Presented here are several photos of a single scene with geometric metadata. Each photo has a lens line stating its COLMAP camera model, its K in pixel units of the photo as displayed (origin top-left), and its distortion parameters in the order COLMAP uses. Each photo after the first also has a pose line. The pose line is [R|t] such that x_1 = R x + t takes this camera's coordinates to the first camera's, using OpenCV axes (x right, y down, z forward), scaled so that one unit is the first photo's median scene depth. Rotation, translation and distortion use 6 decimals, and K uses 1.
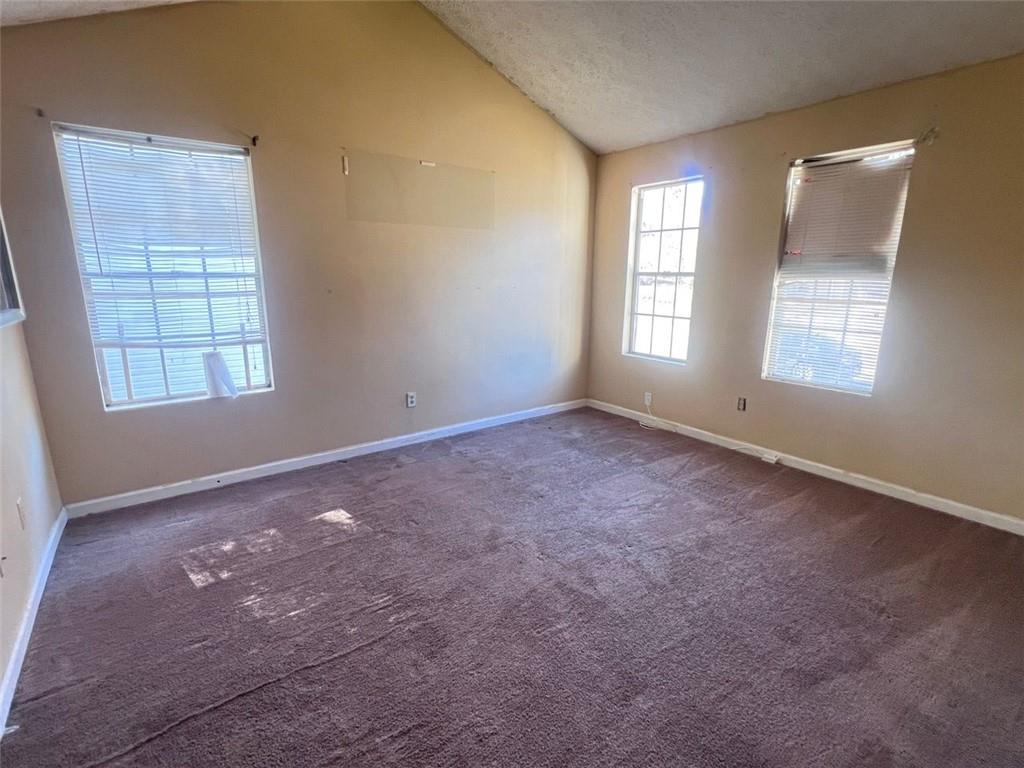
lens RADIAL K [[491.7, 0, 507.7], [0, 491.7, 385.0], [0, 0, 1]] dist [-0.001988, -0.000544]
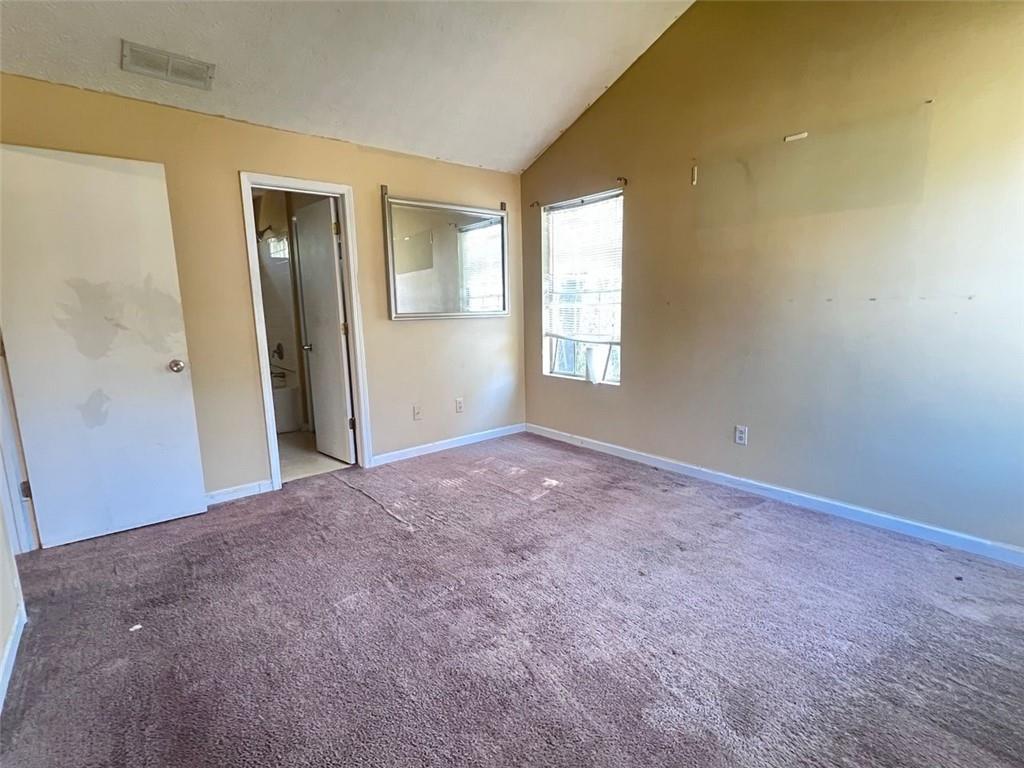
lens RADIAL K [[491.7, 0, 507.7], [0, 491.7, 385.0], [0, 0, 1]] dist [-0.001988, -0.000544]
pose [[0.057003, 0.156156, -0.986086, 0.688950], [-0.207754, 0.967926, 0.141271, -0.102635], [0.976519, 0.196811, 0.087617, 0.633468]]
